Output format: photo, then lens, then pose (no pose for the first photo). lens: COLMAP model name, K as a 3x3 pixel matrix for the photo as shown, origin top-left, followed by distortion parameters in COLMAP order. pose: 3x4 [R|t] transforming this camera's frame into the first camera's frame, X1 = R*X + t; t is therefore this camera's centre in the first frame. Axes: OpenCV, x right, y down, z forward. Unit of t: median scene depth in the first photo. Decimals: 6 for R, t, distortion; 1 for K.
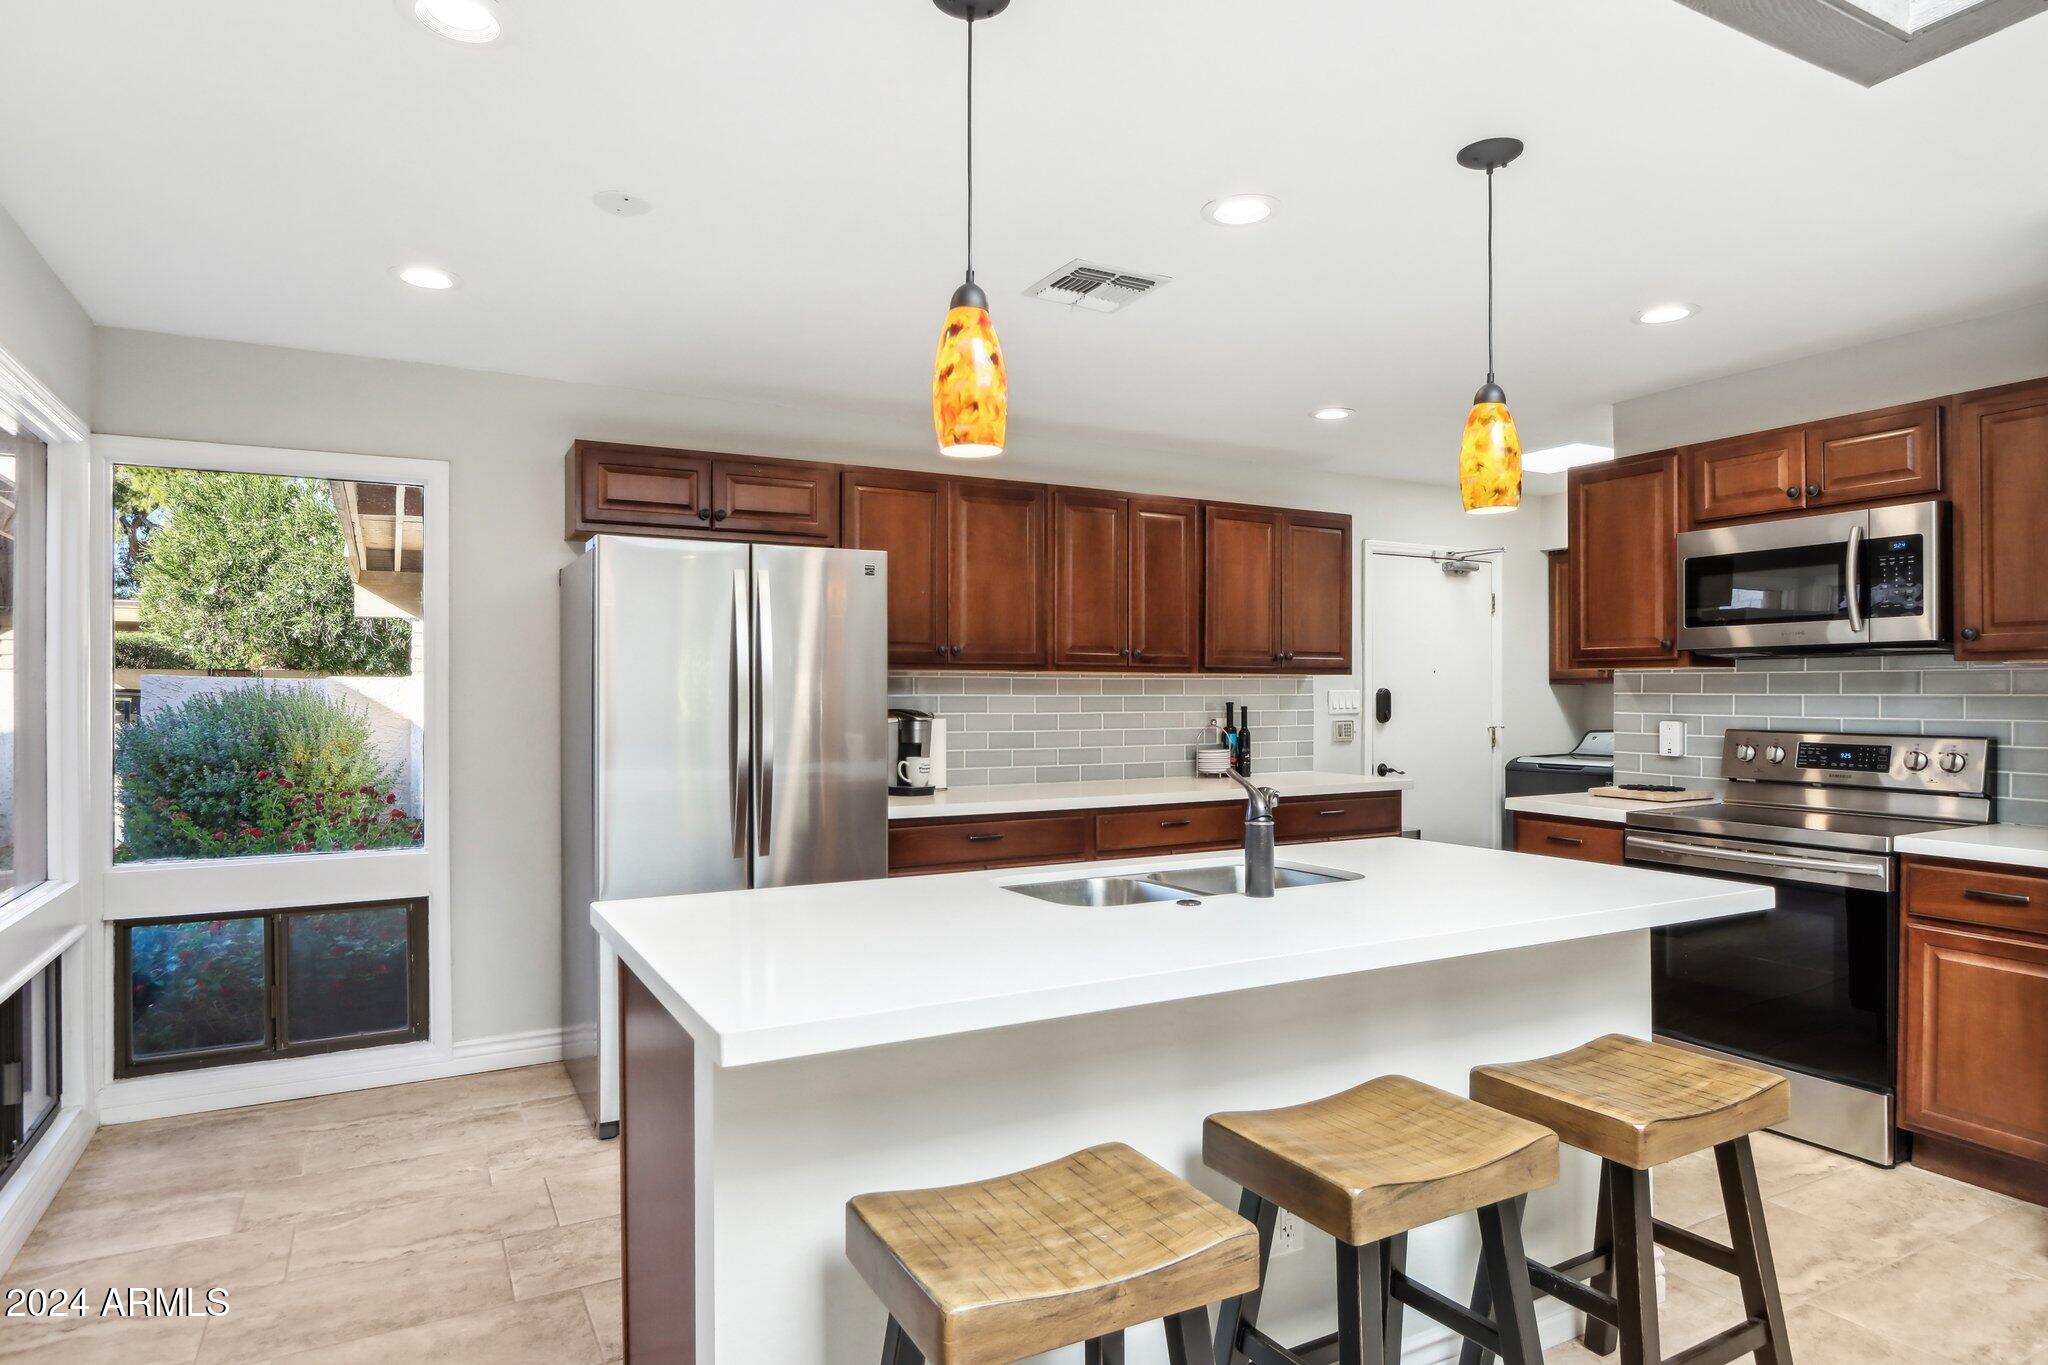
lens RADIAL K [[1143.6, 0, 988.3], [0, 1143.6, 692.2], [0, 0, 1]] dist [-0.006978, 0.003358]
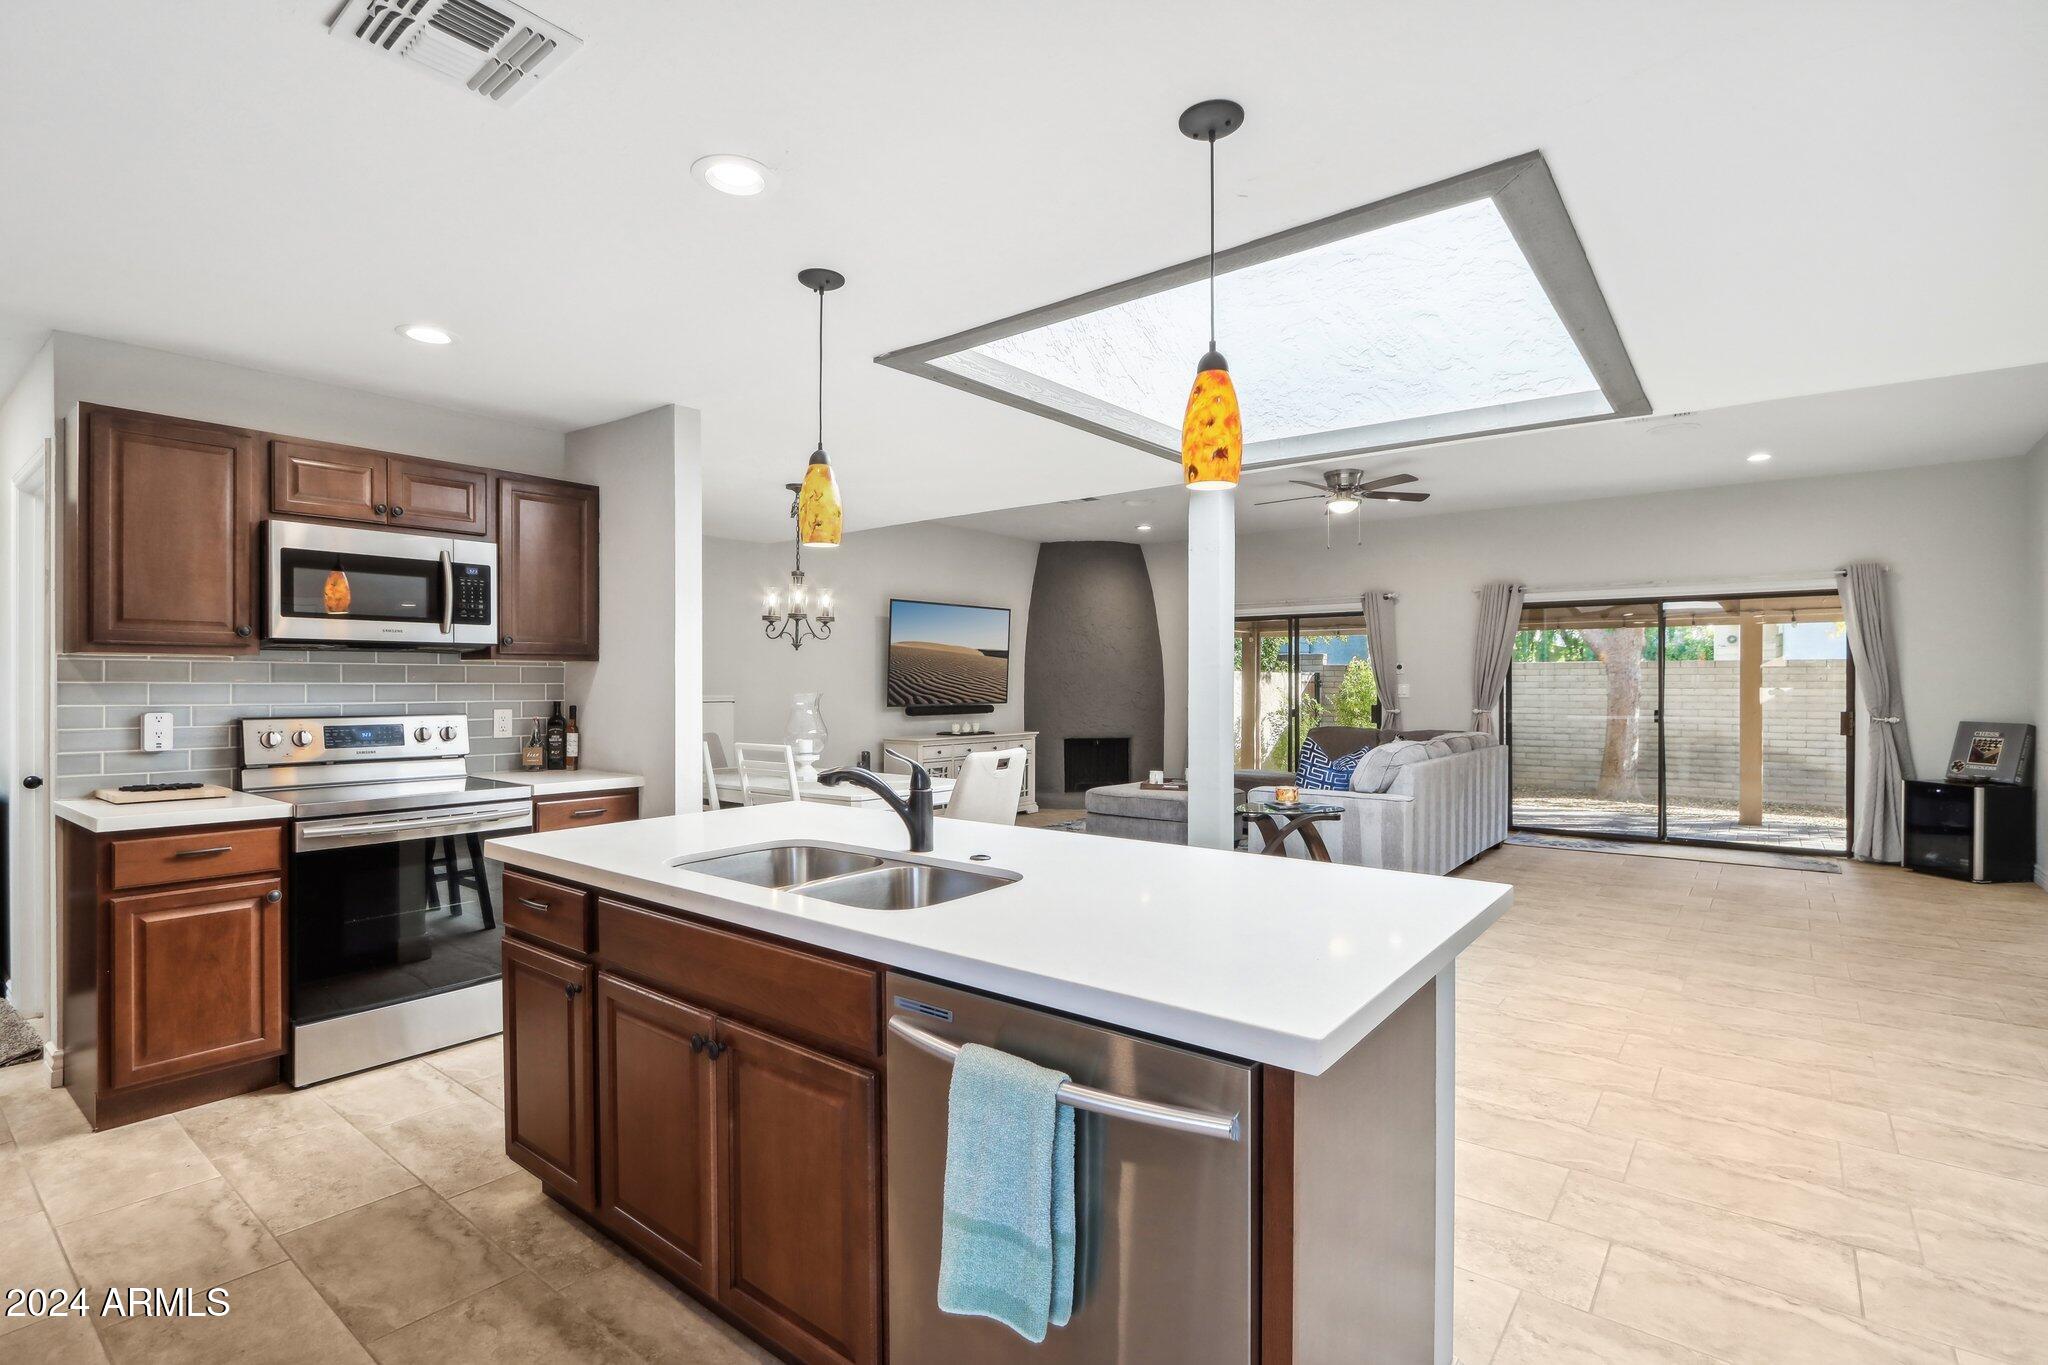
lens RADIAL K [[976.2, 0, 993.6], [0, 976.2, 681.2], [0, 0, 1]] dist [-0.014647, 0.000245]
pose [[-0.399860, 0.002567, 0.916573, -0.356070], [0.000002, 0.999996, -0.002800, 0.002237], [-0.916576, -0.001118, -0.399858, 0.657203]]
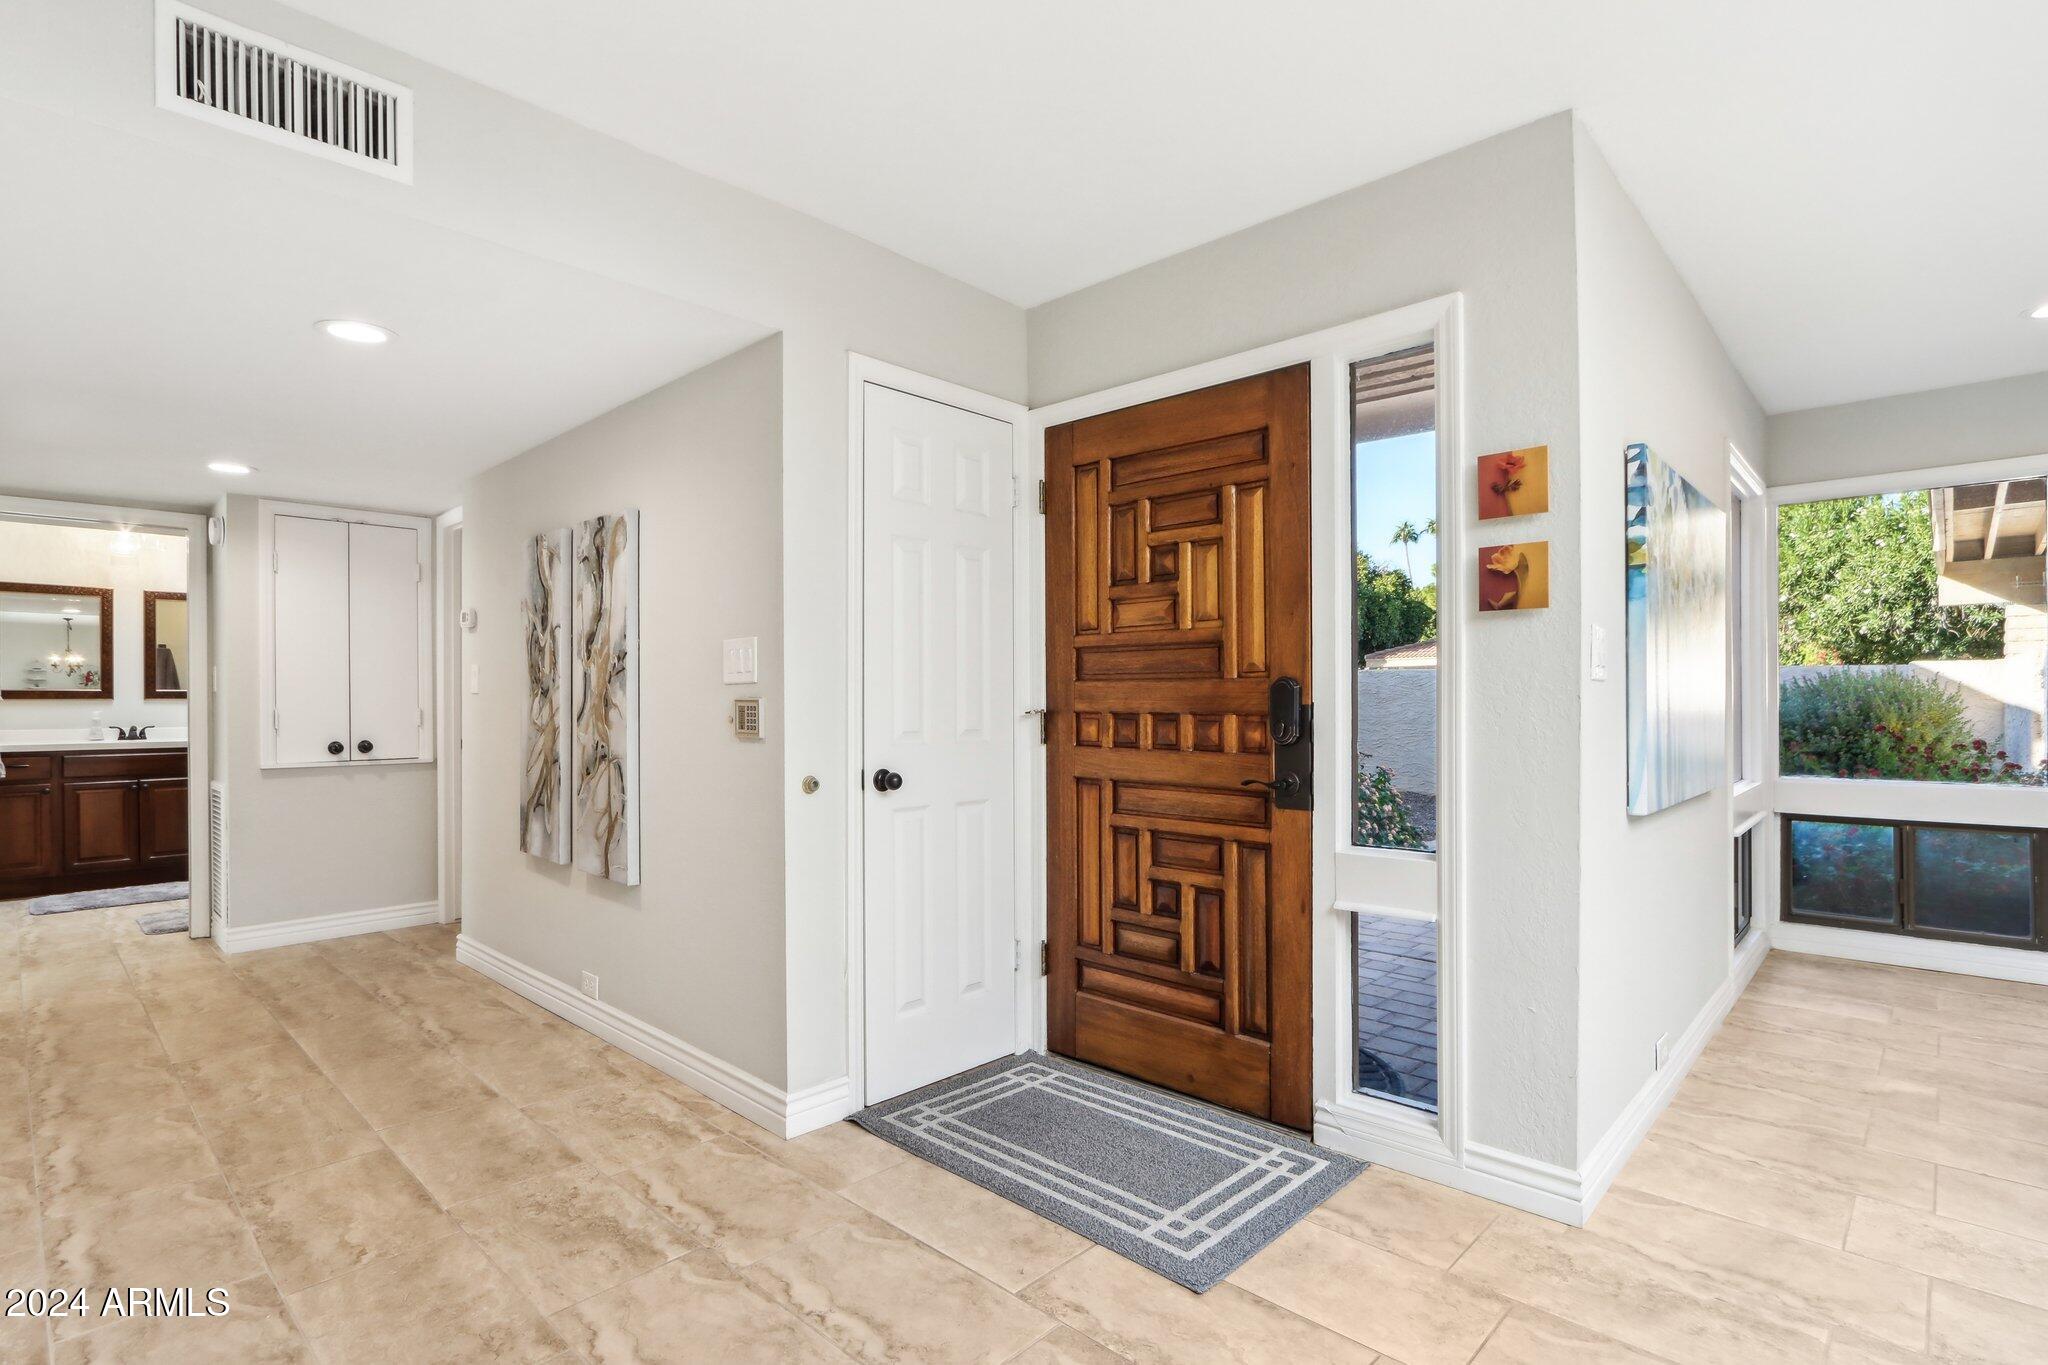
lens RADIAL K [[976.2, 0, 1005.6], [0, 976.2, 704.2], [0, 0, 1]] dist [-0.014647, 0.000245]
pose [[0.306982, 0.004655, -0.951704, 0.094416], [0.005423, 0.999963, 0.006640, 0.034863], [0.951700, -0.007199, 0.306946, -0.271308]]
